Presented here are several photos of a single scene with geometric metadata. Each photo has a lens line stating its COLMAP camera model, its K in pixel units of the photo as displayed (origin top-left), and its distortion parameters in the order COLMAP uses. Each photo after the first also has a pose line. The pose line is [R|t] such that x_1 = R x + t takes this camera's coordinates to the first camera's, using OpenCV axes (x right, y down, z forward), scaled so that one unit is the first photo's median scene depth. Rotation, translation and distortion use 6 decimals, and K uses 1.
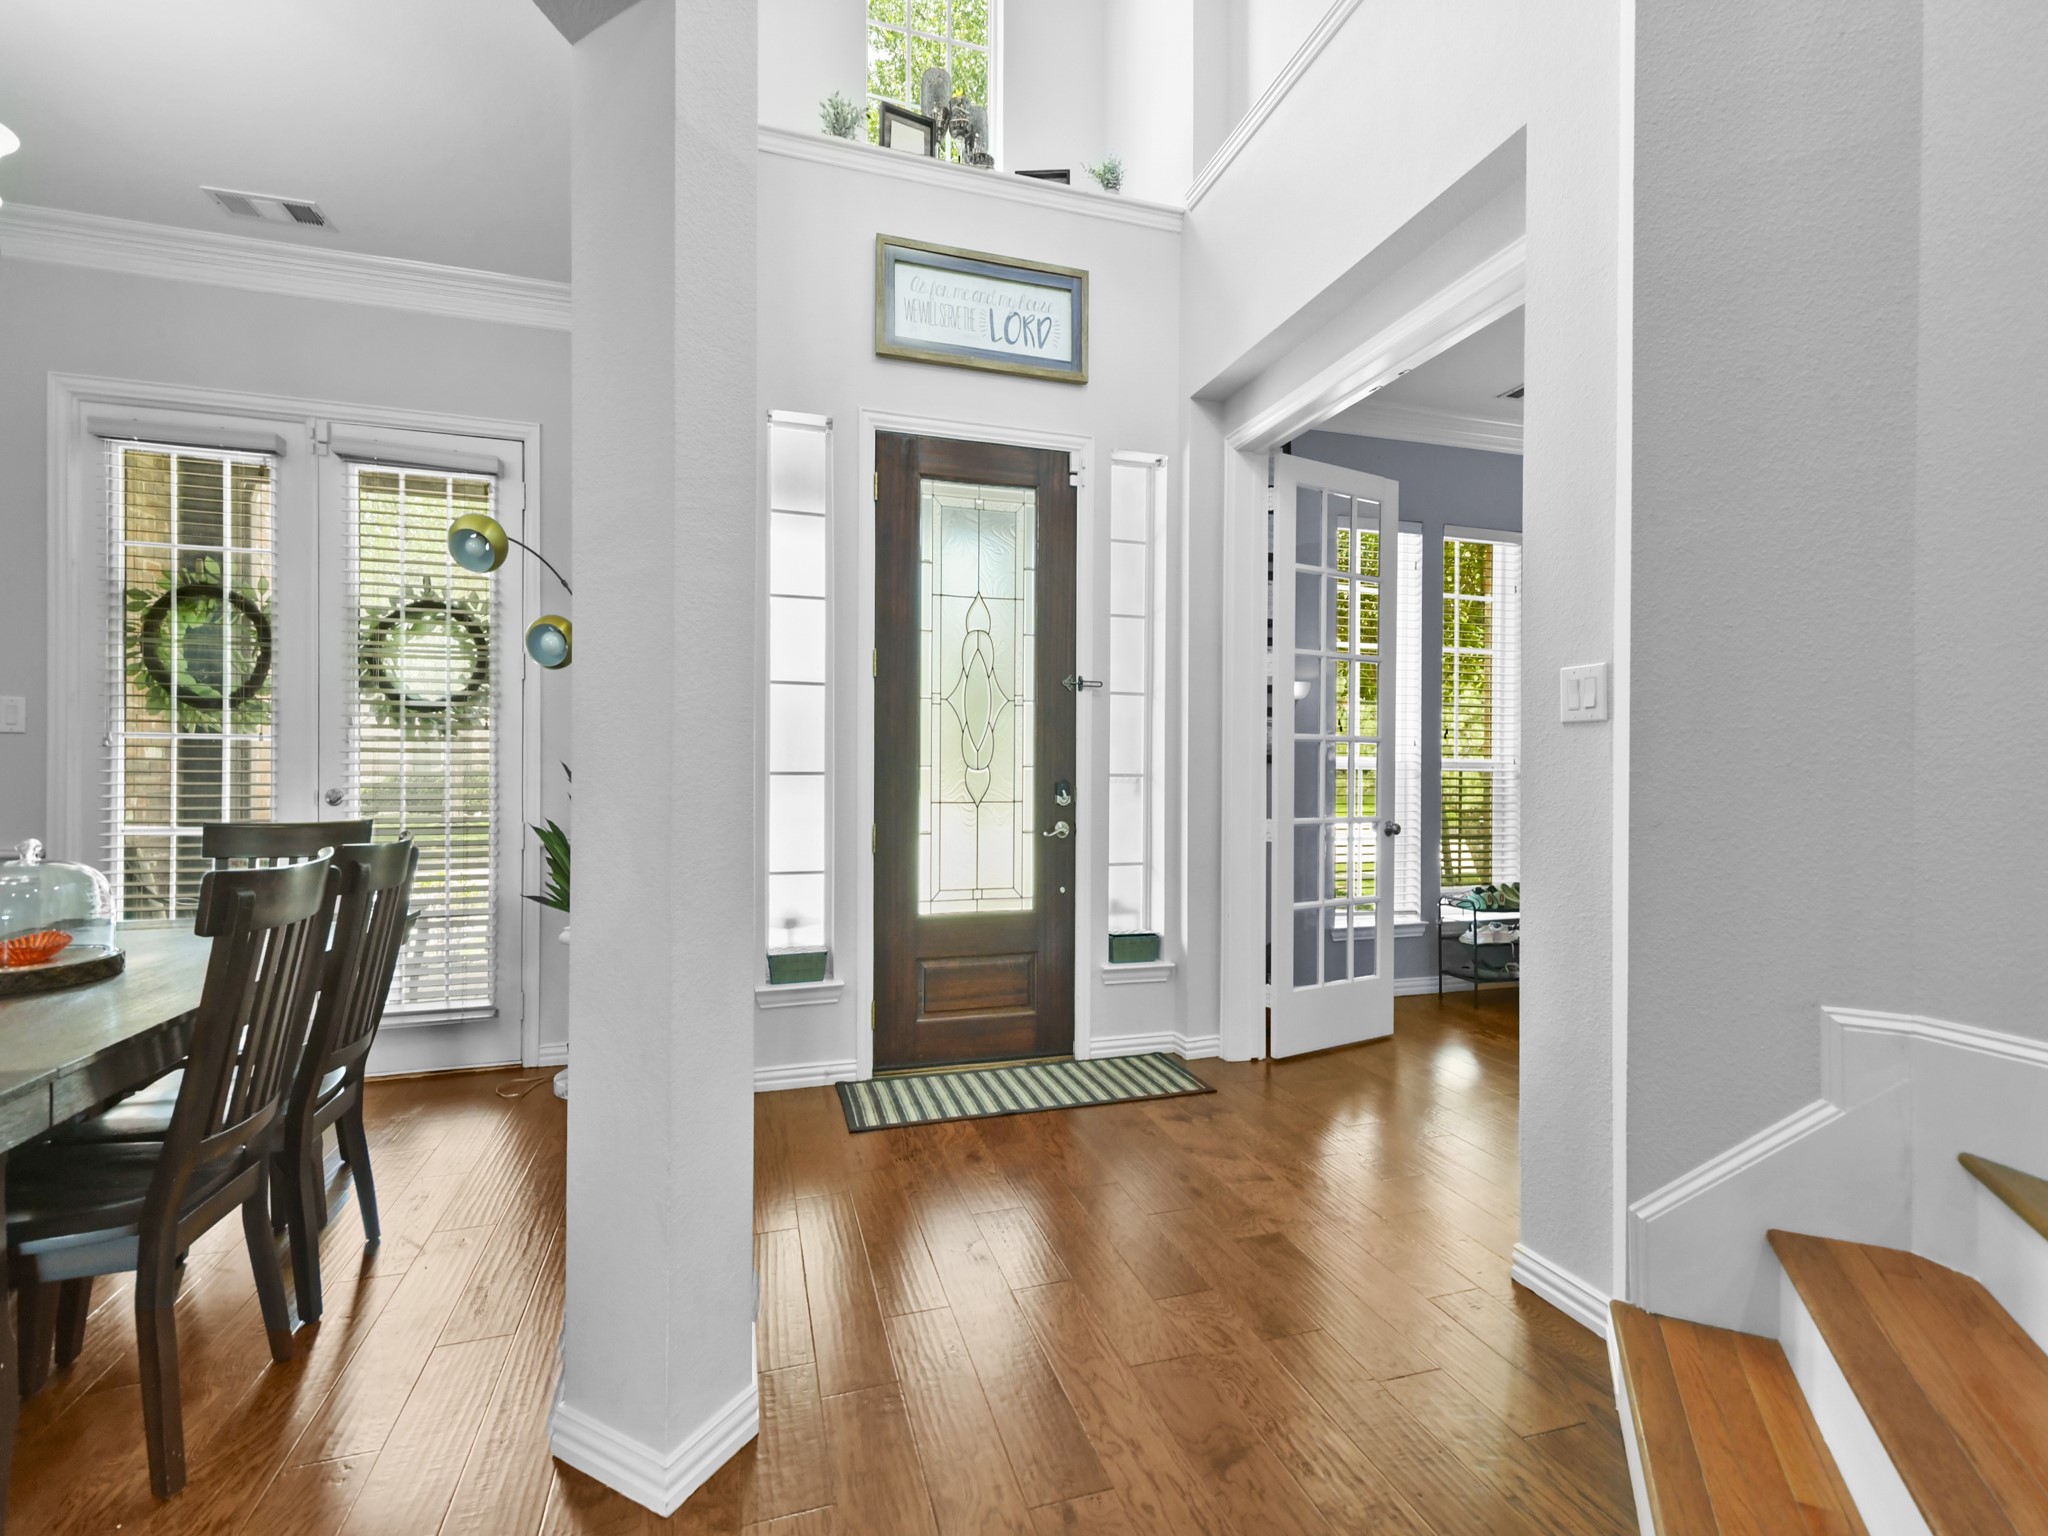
lens RADIAL K [[925.0, 0, 1025.3], [0, 925.0, 770.8], [0, 0, 1]] dist [0.012447, -0.004086]
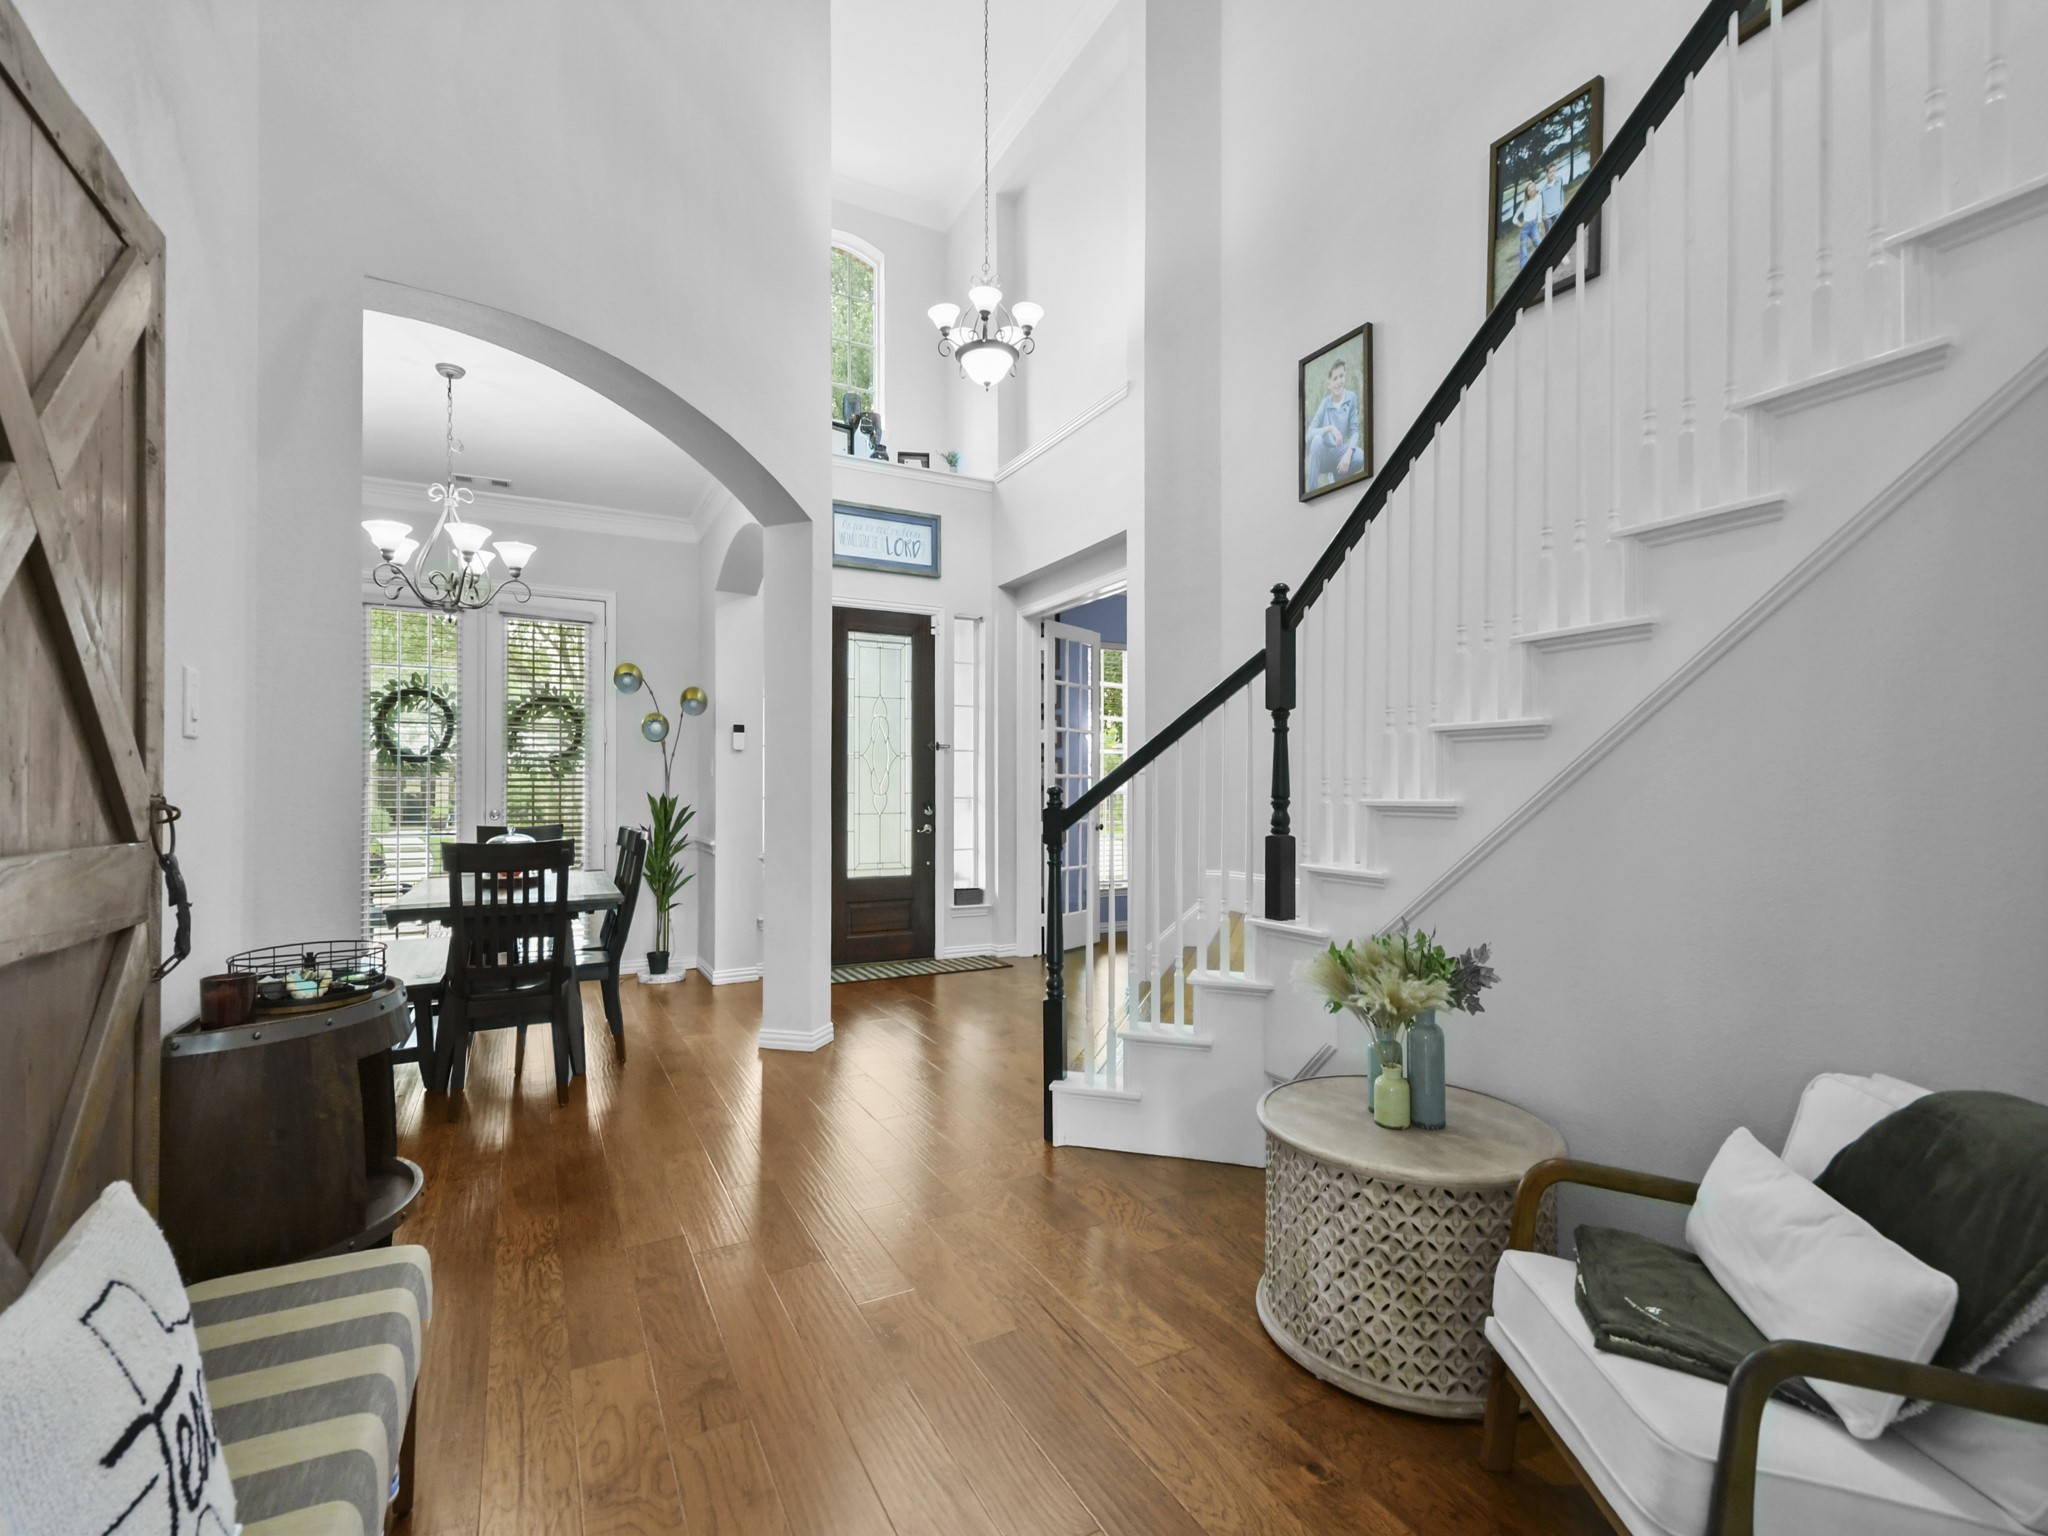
lens RADIAL K [[925.0, 0, 1043.1], [0, 925.0, 769.7], [0, 0, 1]] dist [0.012447, -0.004086]
pose [[0.979264, -0.002887, 0.202567, -0.105925], [0.008854, 0.999553, -0.028558, 0.003423], [-0.202394, 0.029760, 0.978852, -0.804889]]
